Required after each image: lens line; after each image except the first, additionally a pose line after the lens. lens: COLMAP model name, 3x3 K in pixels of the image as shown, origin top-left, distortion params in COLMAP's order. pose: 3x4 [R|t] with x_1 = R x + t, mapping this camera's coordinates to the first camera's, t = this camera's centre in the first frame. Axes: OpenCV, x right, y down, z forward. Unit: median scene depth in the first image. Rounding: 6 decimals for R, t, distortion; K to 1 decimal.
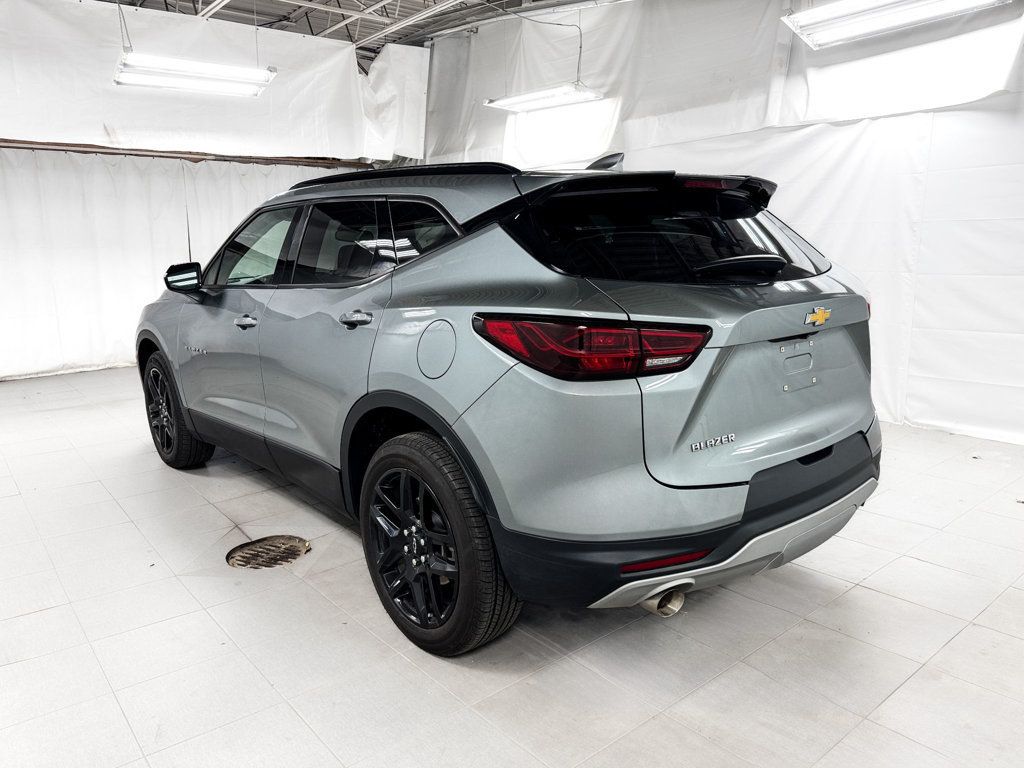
lens RADIAL K [[729.2, 0, 502.8], [0, 729.2, 378.0], [0, 0, 1]] dist [0.030405, -0.029381]
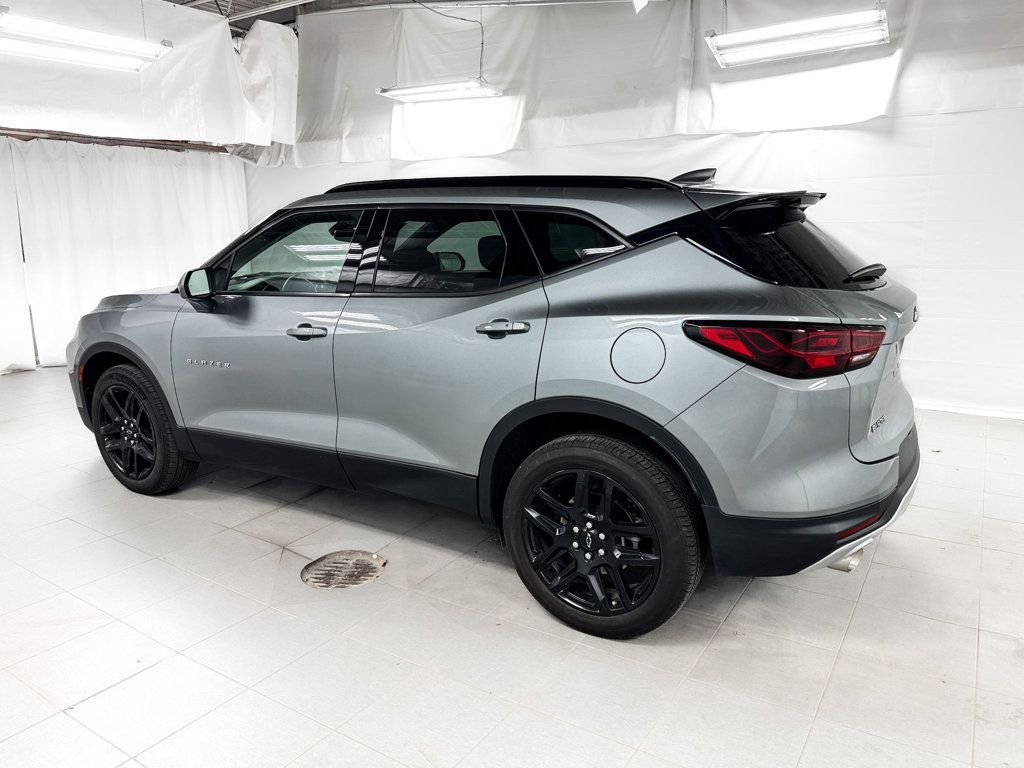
lens RADIAL K [[729.2, 0, 502.5], [0, 729.2, 388.2], [0, 0, 1]] dist [0.030405, -0.029381]
pose [[0.953926, -0.060248, 0.293931, -0.329451], [0.050726, 0.997914, 0.039920, -0.024334], [-0.295723, -0.023171, 0.954993, 0.019664]]
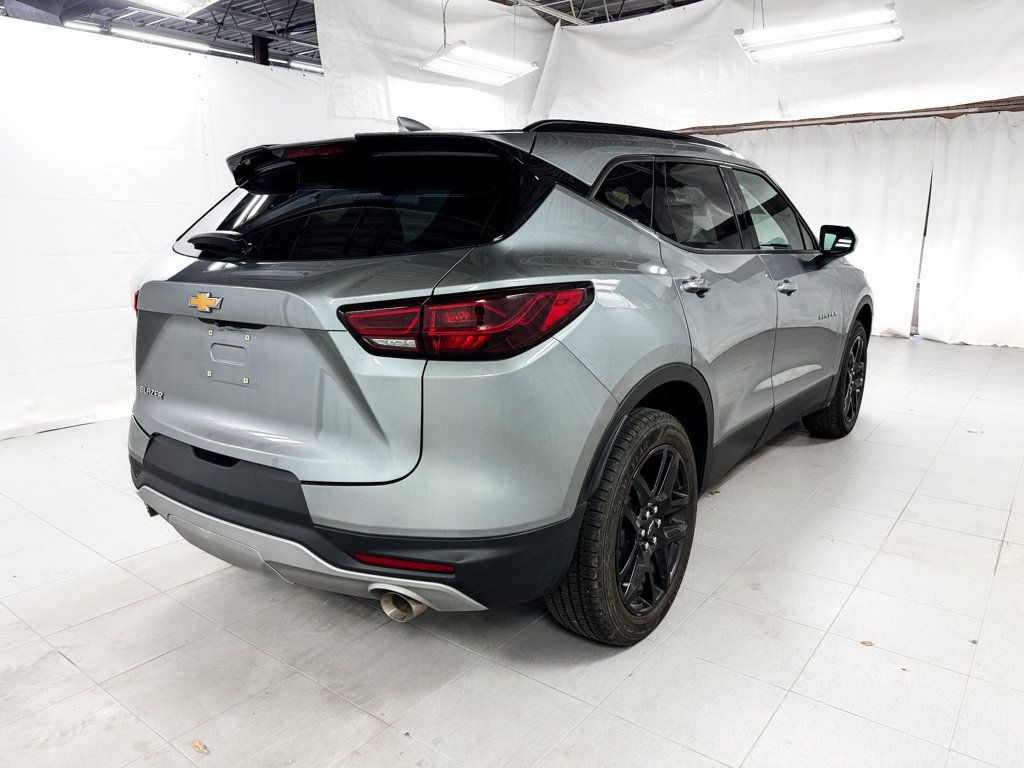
lens RADIAL K [[729.2, 0, 509.7], [0, 729.2, 387.6], [0, 0, 1]] dist [0.030405, -0.029381]
pose [[0.229148, 0.231465, -0.945471, 0.769081], [-0.177107, 0.965017, 0.193326, -0.123129], [0.957144, 0.123149, 0.262126, 0.630631]]
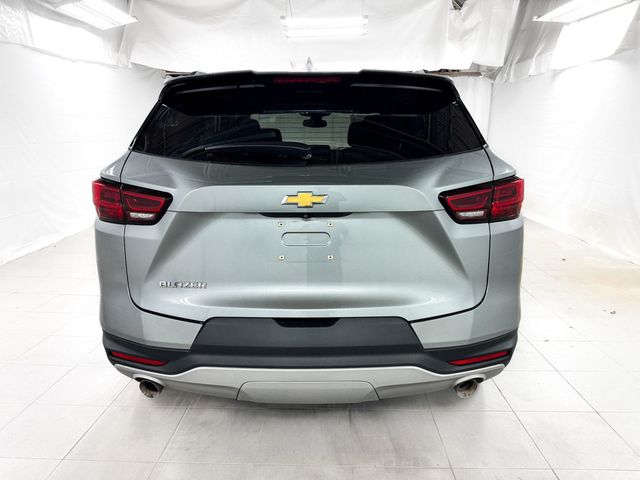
lens RADIAL K [[455.7, 0, 318.7], [0, 455.7, 241.0], [0, 0, 1]] dist [0.030405, -0.029381]
pose [[0.756077, 0.170720, -0.631824, 0.493468], [-0.133511, 0.985312, 0.106465, -0.053958], [0.640720, 0.003860, 0.767765, 0.272450]]
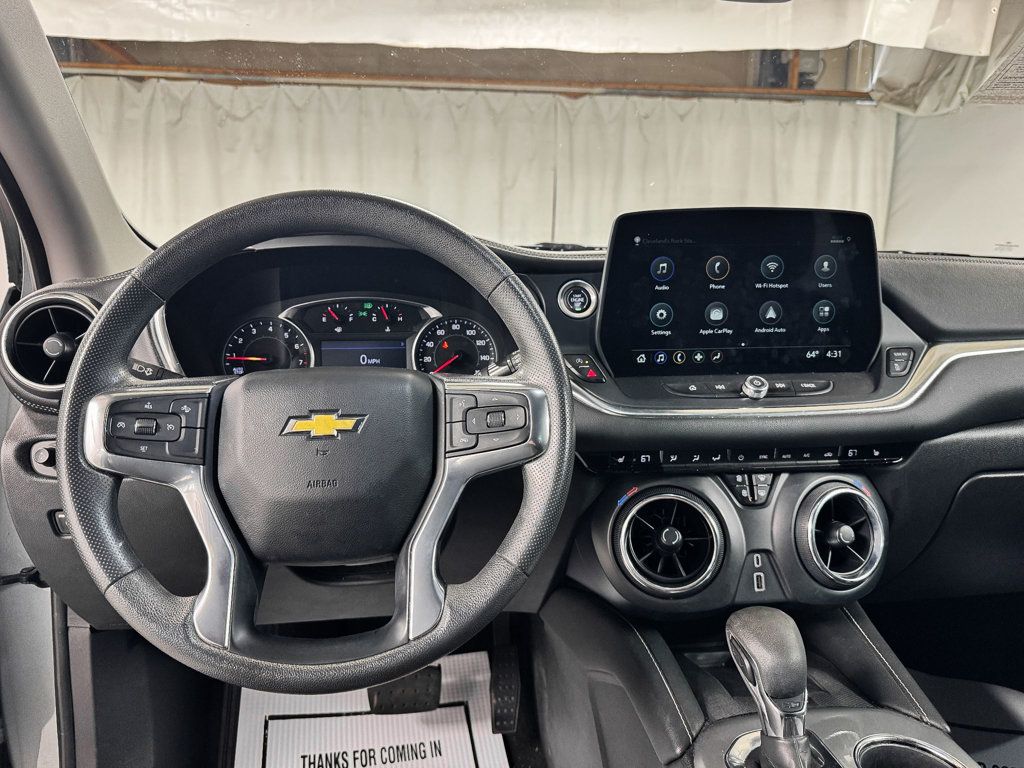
lens RADIAL K [[729.2, 0, 509.6], [0, 729.2, 377.9], [0, 0, 1]] dist [0.030405, -0.029381]
pose [[0.837137, 0.116187, -0.534511, -0.191952], [-0.119281, 0.992439, 0.028914, -0.126127], [0.533829, 0.039552, 0.844667, 0.901950]]
